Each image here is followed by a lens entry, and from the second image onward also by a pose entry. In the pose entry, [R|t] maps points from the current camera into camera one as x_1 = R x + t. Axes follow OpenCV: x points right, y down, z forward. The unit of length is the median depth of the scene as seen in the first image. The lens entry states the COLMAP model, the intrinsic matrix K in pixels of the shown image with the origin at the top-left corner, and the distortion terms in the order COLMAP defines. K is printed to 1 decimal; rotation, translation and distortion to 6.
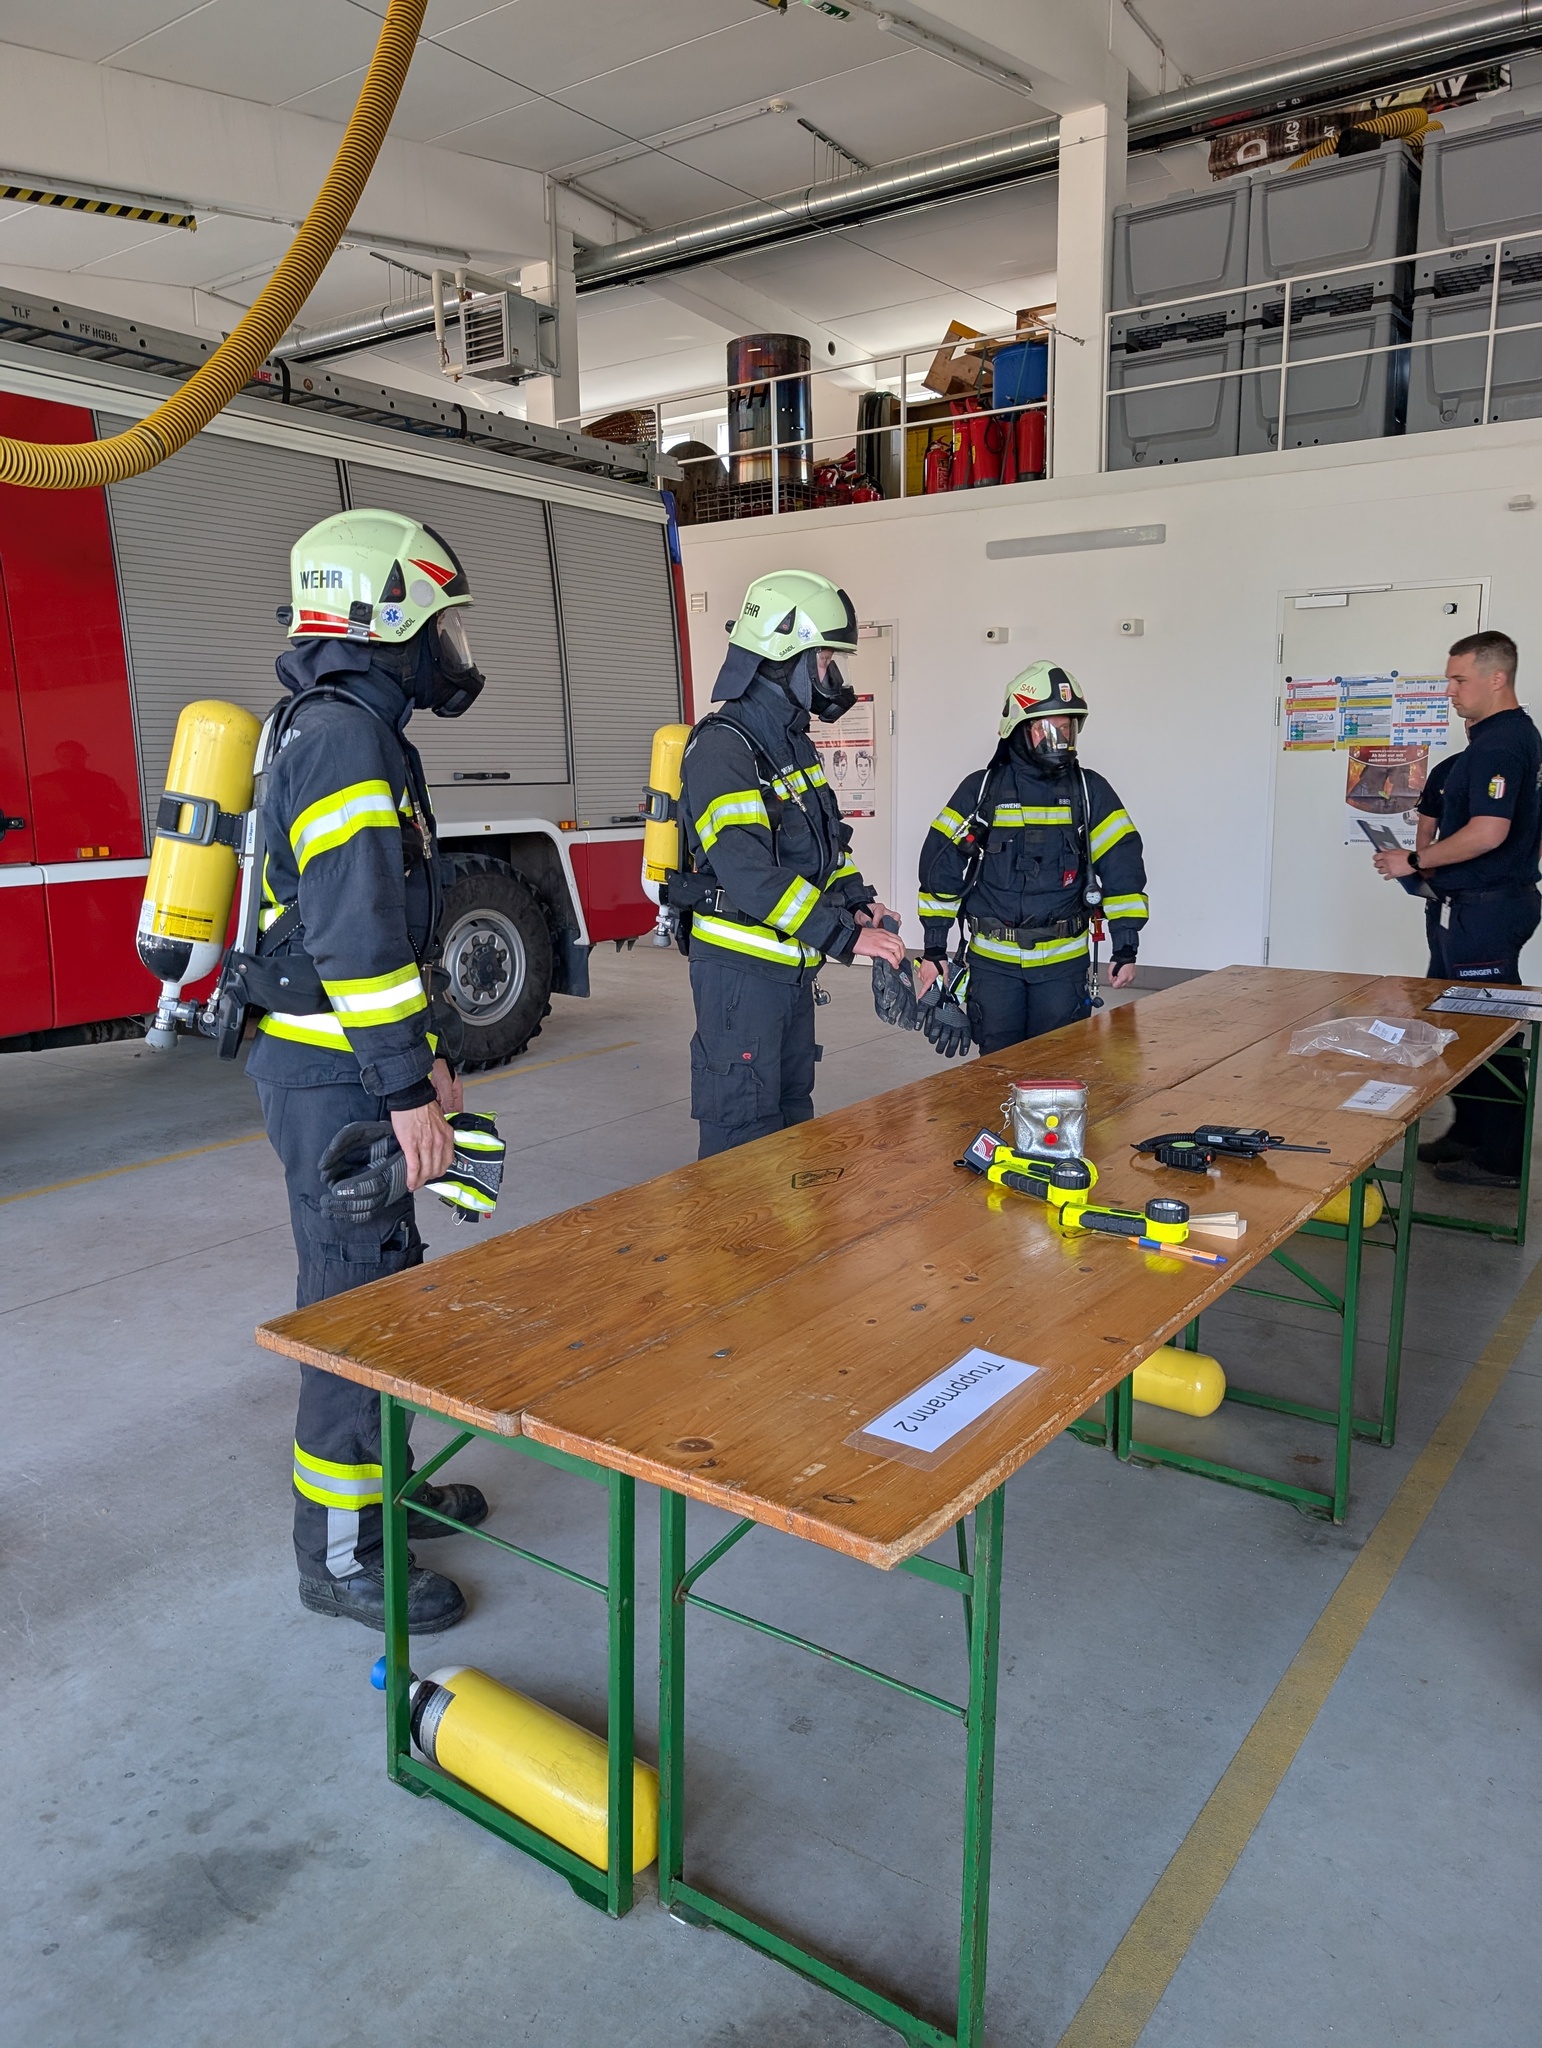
lens RADIAL K [[1429.0, 0, 785.5], [0, 1429.0, 1018.9], [0, 0, 1]] dist [0.010896, -0.010055]
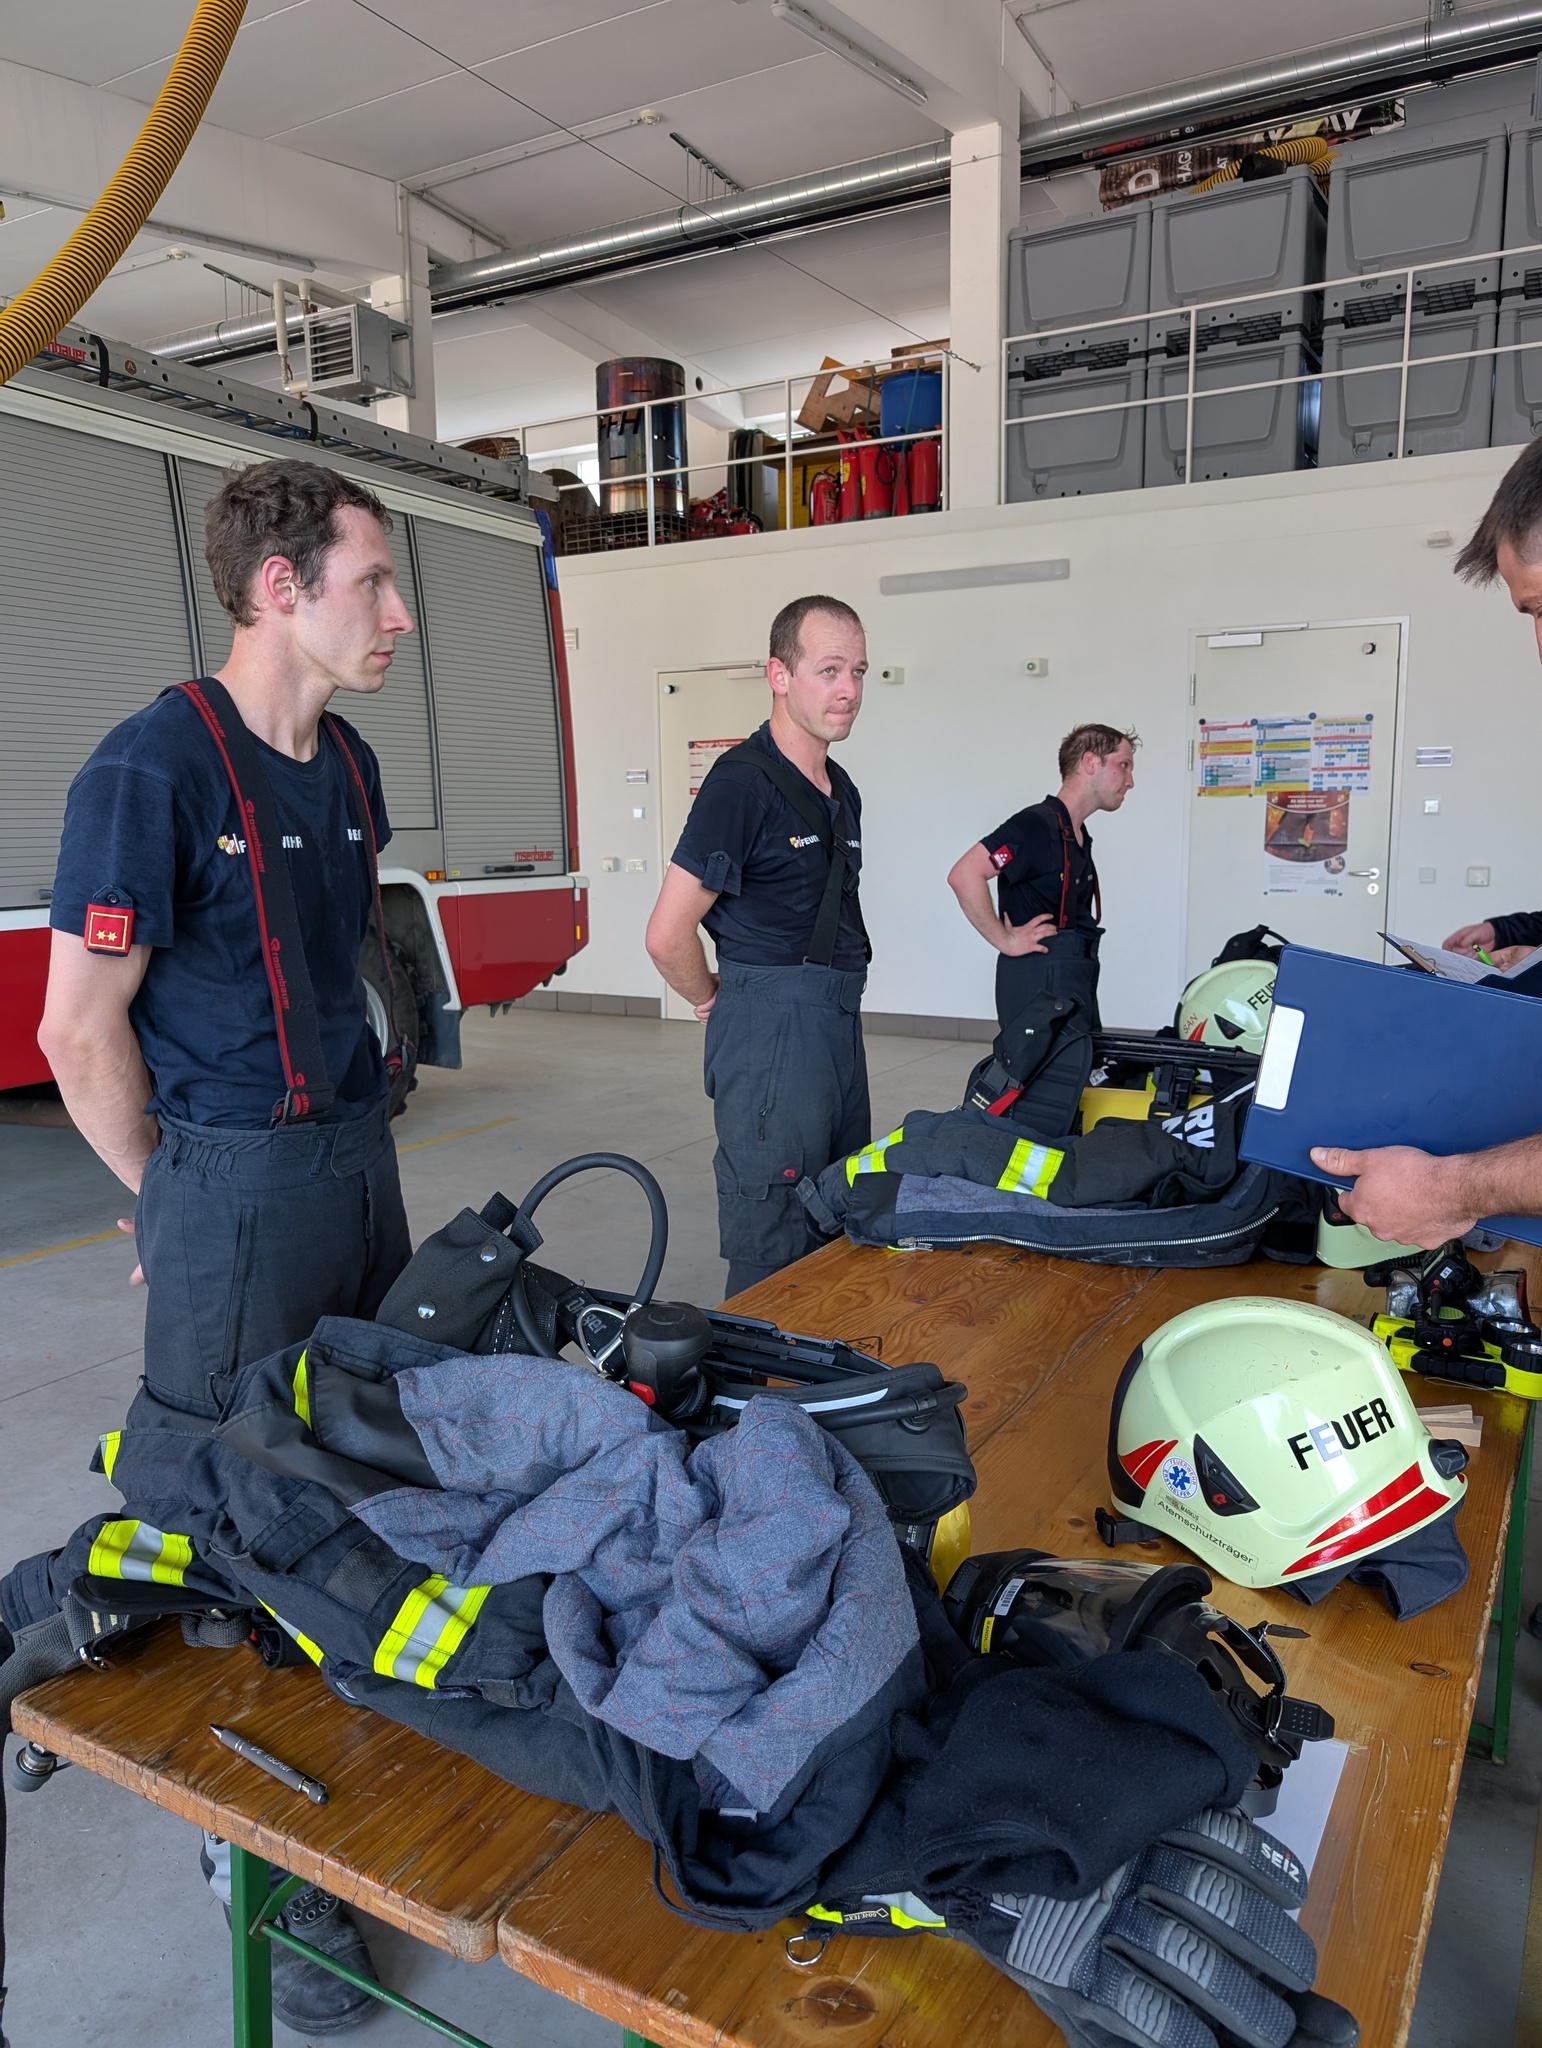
lens RADIAL K [[1429.0, 0, 769.9], [0, 1429.0, 1027.4], [0, 0, 1]] dist [0.010896, -0.010055]
pose [[0.995629, -0.012821, 0.092517, -0.032712], [0.015695, 0.999414, -0.030404, -0.012433], [-0.092073, 0.031723, 0.995247, 0.111546]]
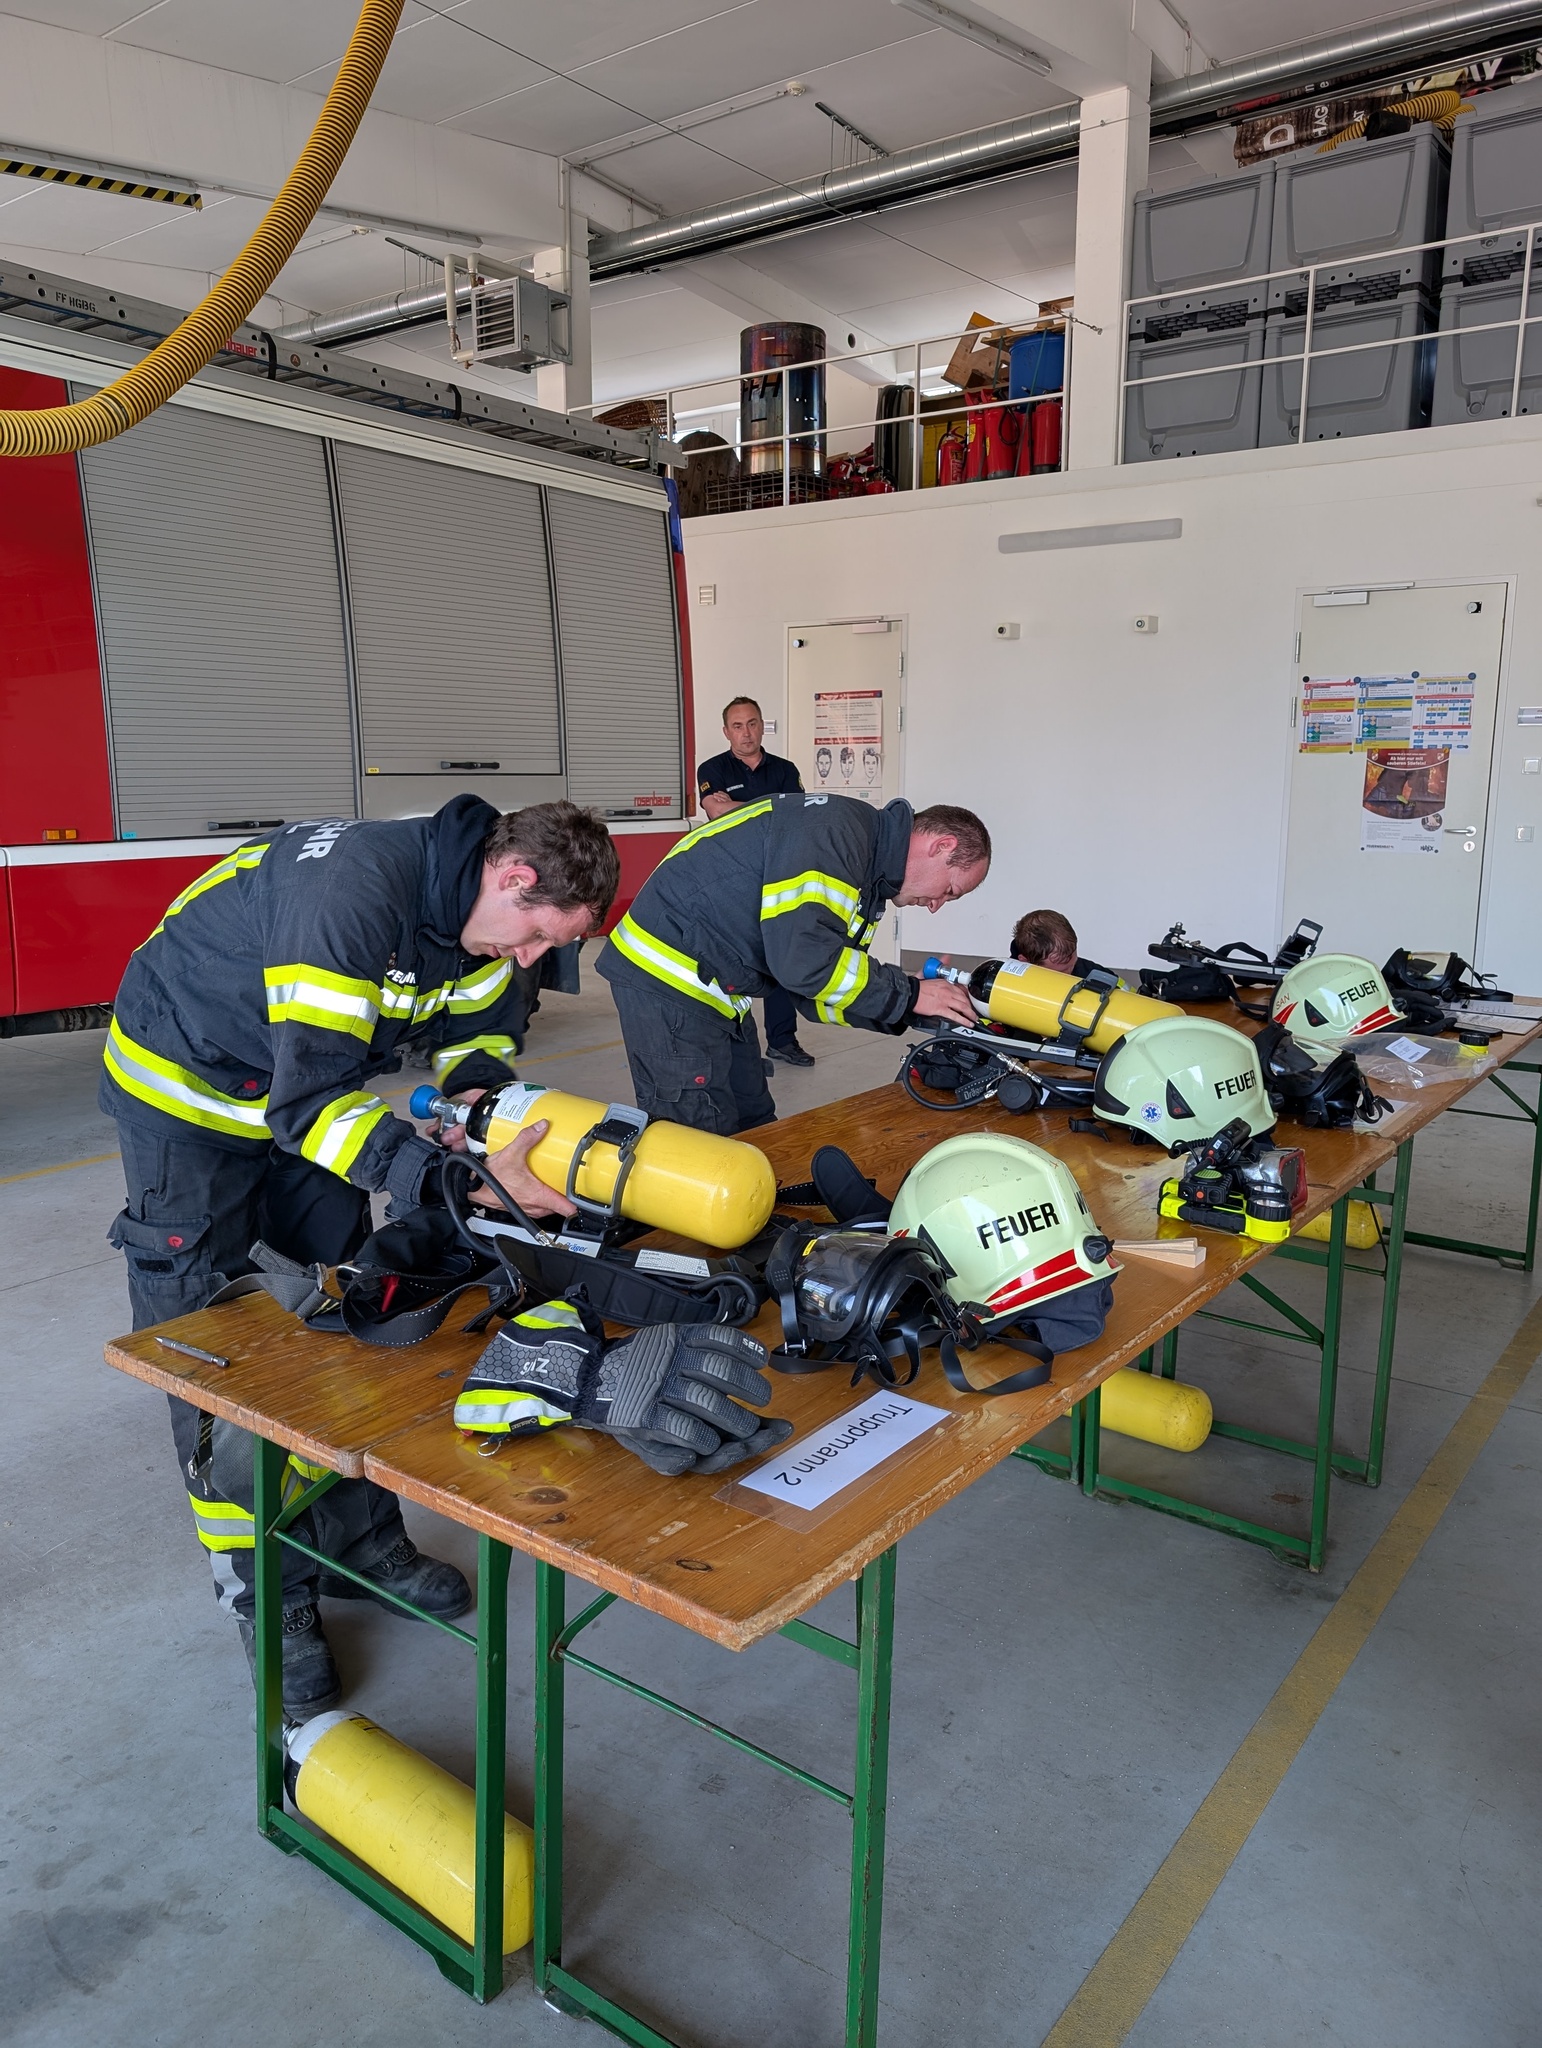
lens RADIAL K [[1429.0, 0, 780.7], [0, 1429.0, 1020.6], [0, 0, 1]] dist [0.010896, -0.010055]
pose [[0.999669, 0.017741, -0.018623, 0.022539], [-0.017727, 0.999842, 0.000900, 0.000134], [0.018636, -0.000570, 0.999826, 0.028299]]
